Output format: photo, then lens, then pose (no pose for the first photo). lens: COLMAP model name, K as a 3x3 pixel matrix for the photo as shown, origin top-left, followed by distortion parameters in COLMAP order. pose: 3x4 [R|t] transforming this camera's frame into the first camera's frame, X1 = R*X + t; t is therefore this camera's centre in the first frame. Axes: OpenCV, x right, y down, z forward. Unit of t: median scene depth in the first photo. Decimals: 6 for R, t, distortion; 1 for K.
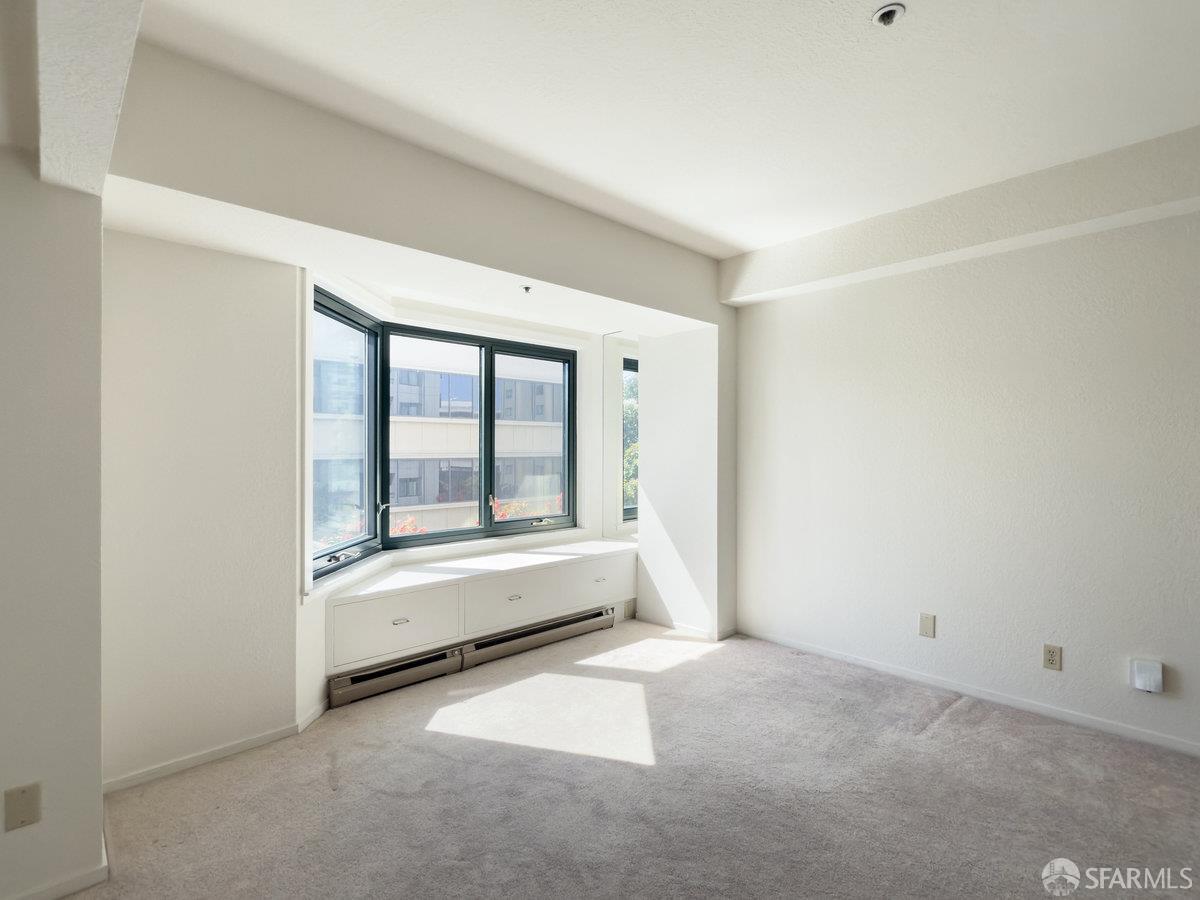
lens RADIAL K [[565.7, 0, 600.0], [0, 565.7, 450.0], [0, 0, 1]] dist [-0.002170, -0.000027]
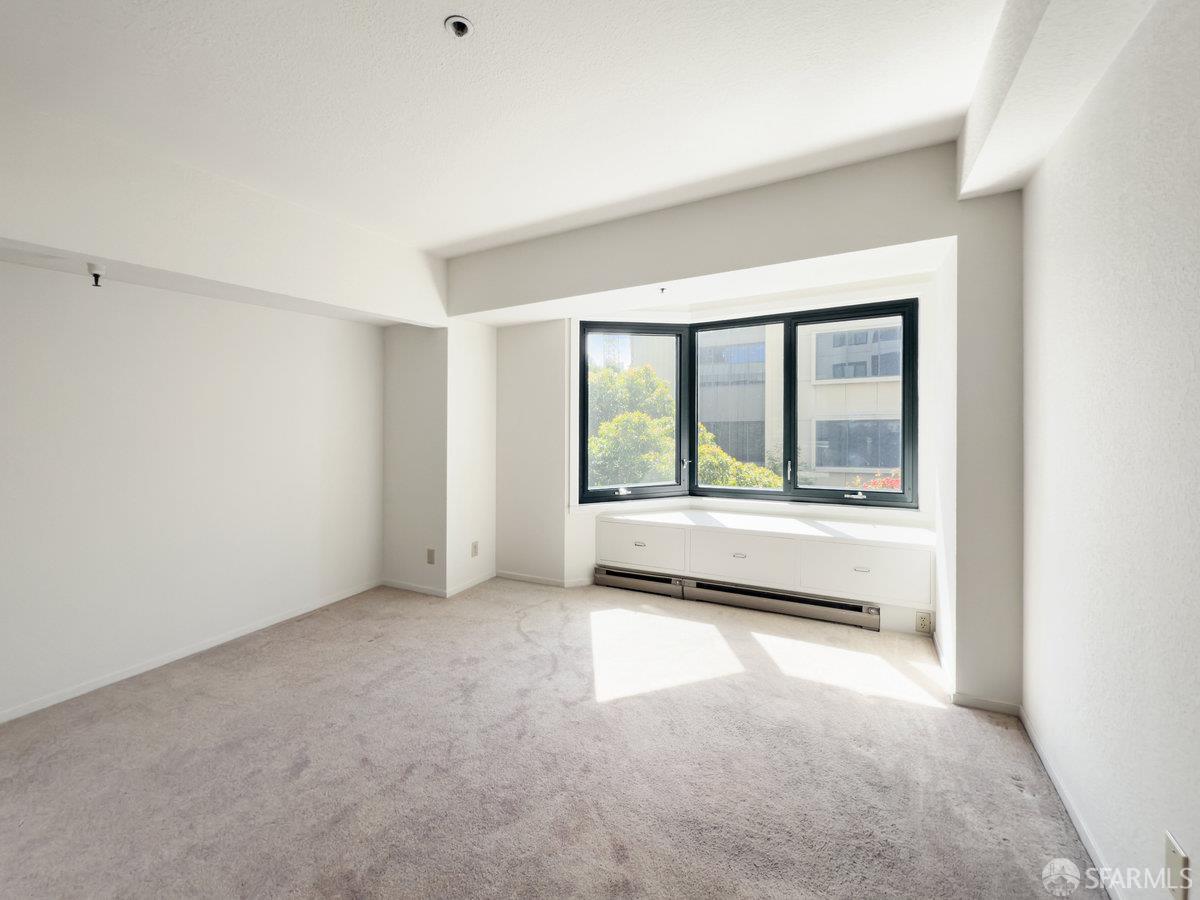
lens RADIAL K [[492.2, 0, 599.0], [0, 492.2, 408.8], [0, 0, 1]] dist [0.000408, 0.000325]
pose [[0.326283, -0.018705, -0.945087, 0.668467], [0.024293, 0.999640, -0.011398, -0.019758], [0.944960, -0.019240, 0.326620, 0.436461]]
